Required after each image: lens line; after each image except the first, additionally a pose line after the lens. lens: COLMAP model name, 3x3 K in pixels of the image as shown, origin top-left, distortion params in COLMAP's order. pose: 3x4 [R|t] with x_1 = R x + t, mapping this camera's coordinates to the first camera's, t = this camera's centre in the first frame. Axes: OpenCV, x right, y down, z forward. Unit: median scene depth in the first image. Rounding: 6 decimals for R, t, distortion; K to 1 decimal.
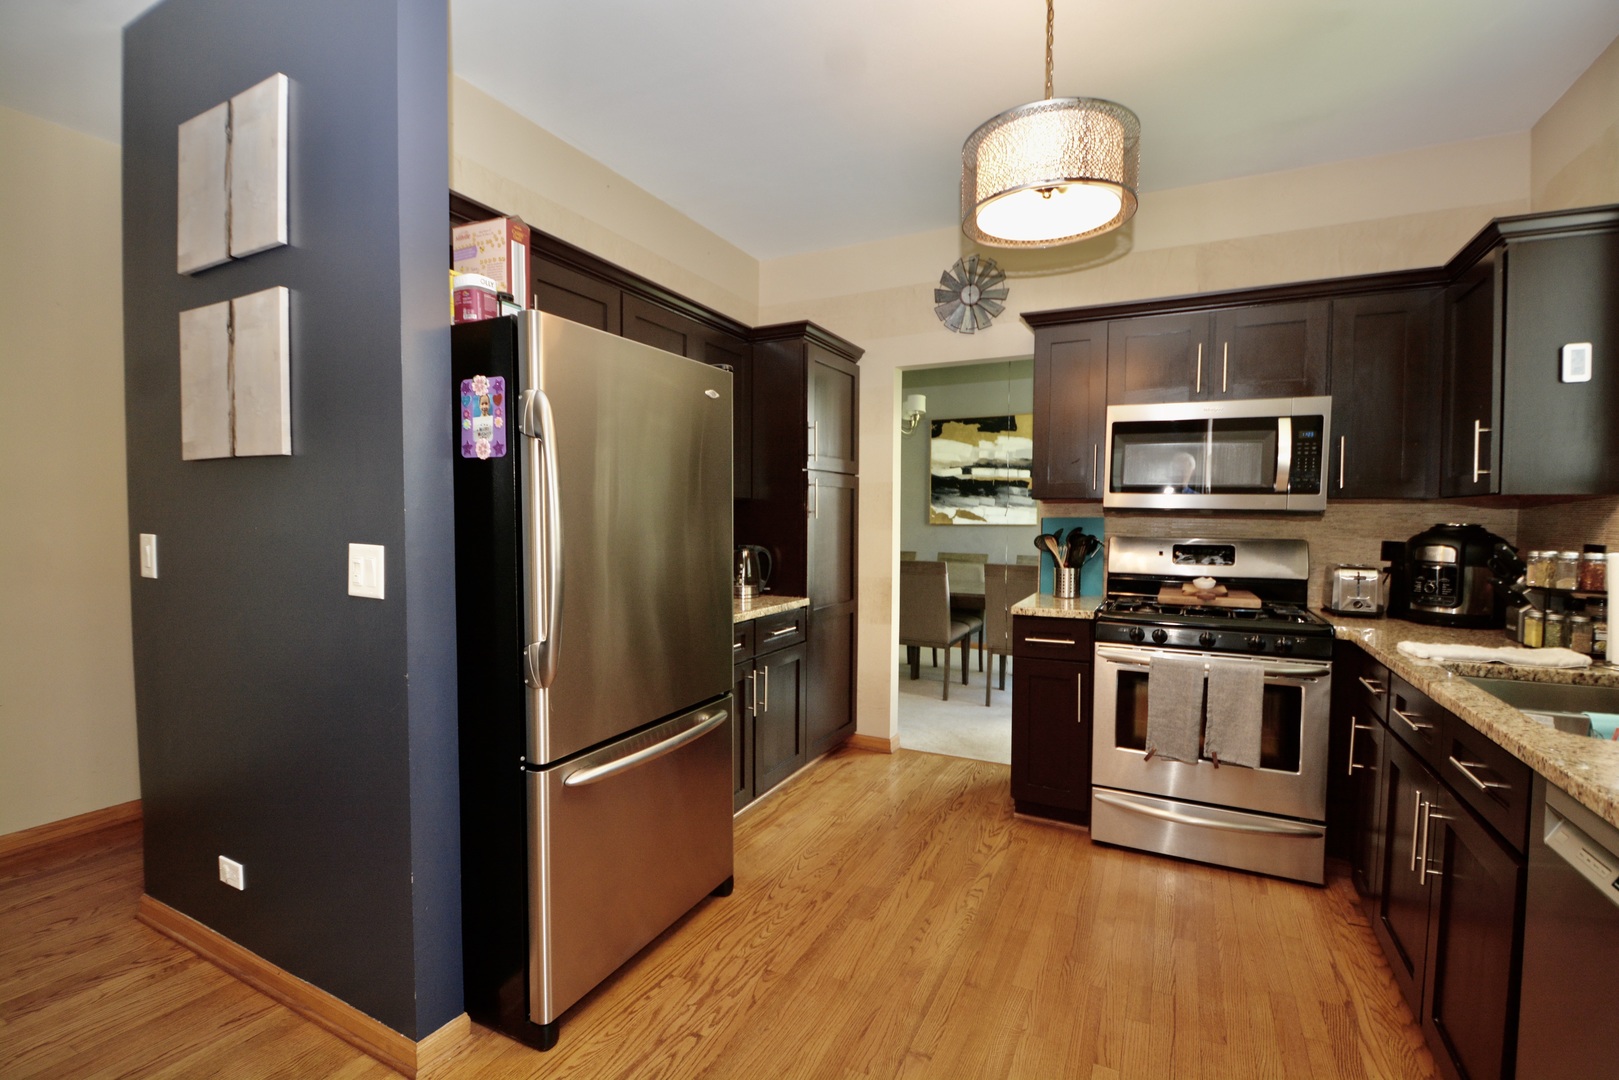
lens RADIAL K [[718.7, 0, 816.6], [0, 718.7, 543.8], [0, 0, 1]] dist [-0.020492, -0.000439]
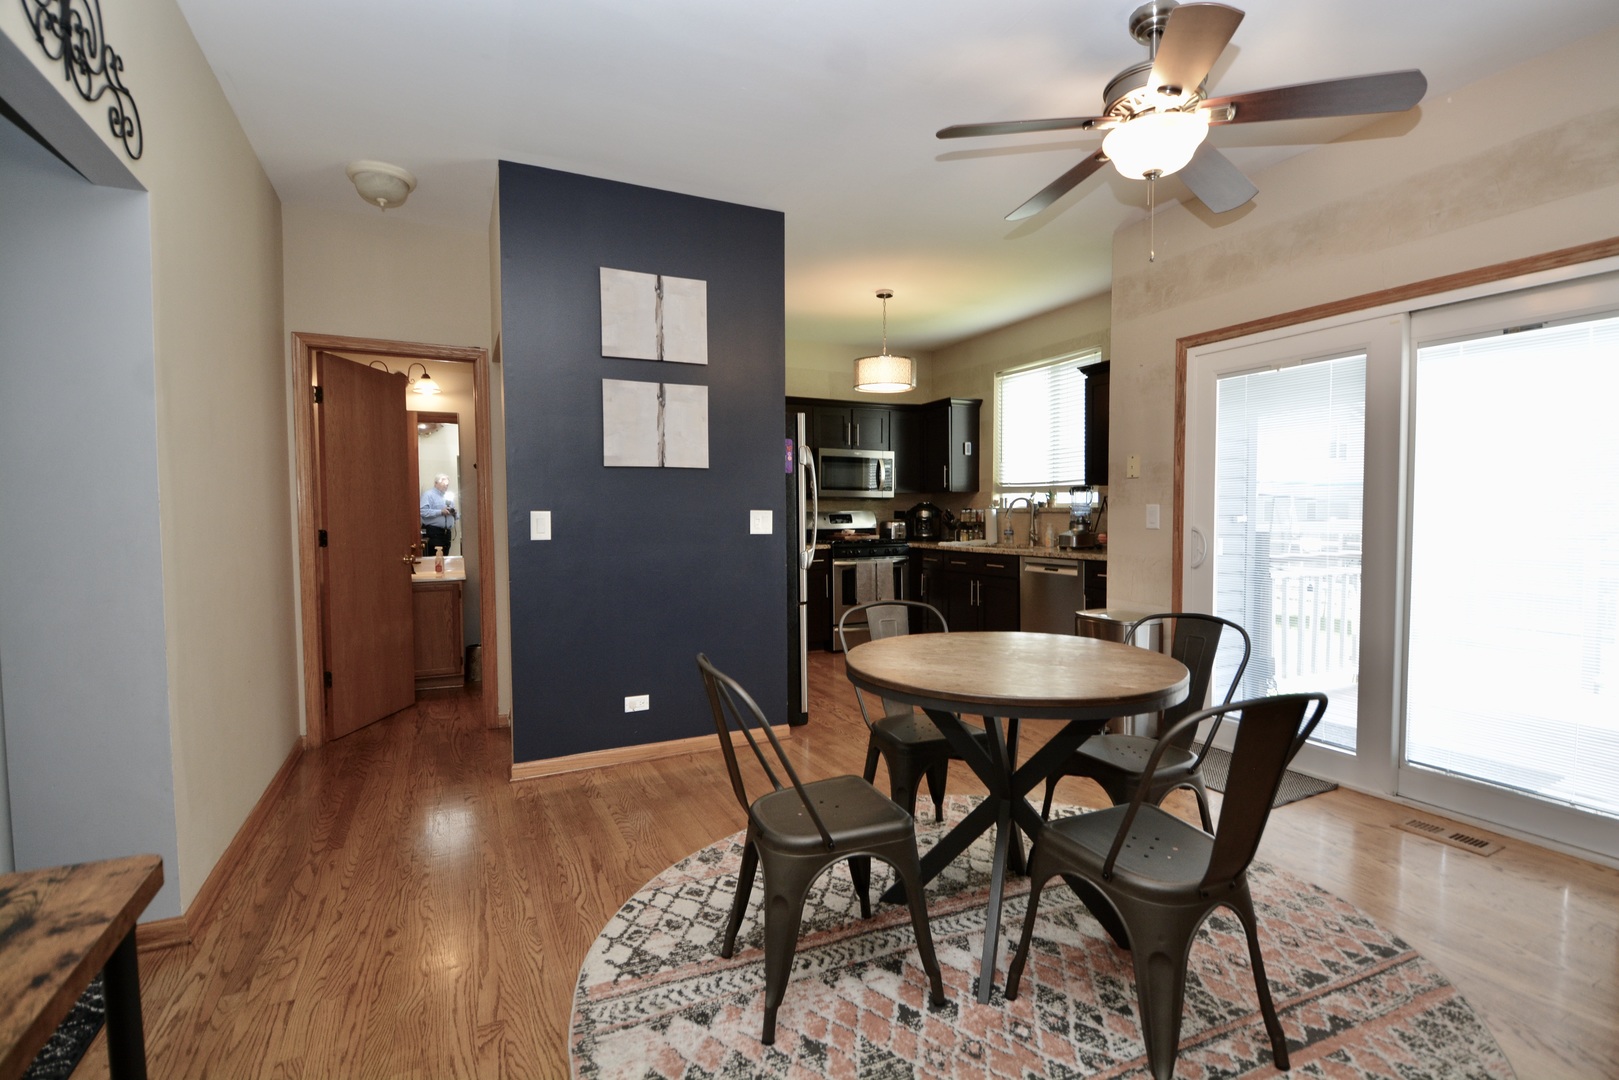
lens RADIAL K [[783.7, 0, 809.5], [0, 783.7, 540.0], [0, 0, 1]] dist [-0.013334, -0.000202]
pose [[0.601966, -0.041865, 0.797424, -2.117755], [0.041225, 0.998922, 0.021324, 0.039446], [-0.797457, 0.020038, 0.603043, -0.522229]]
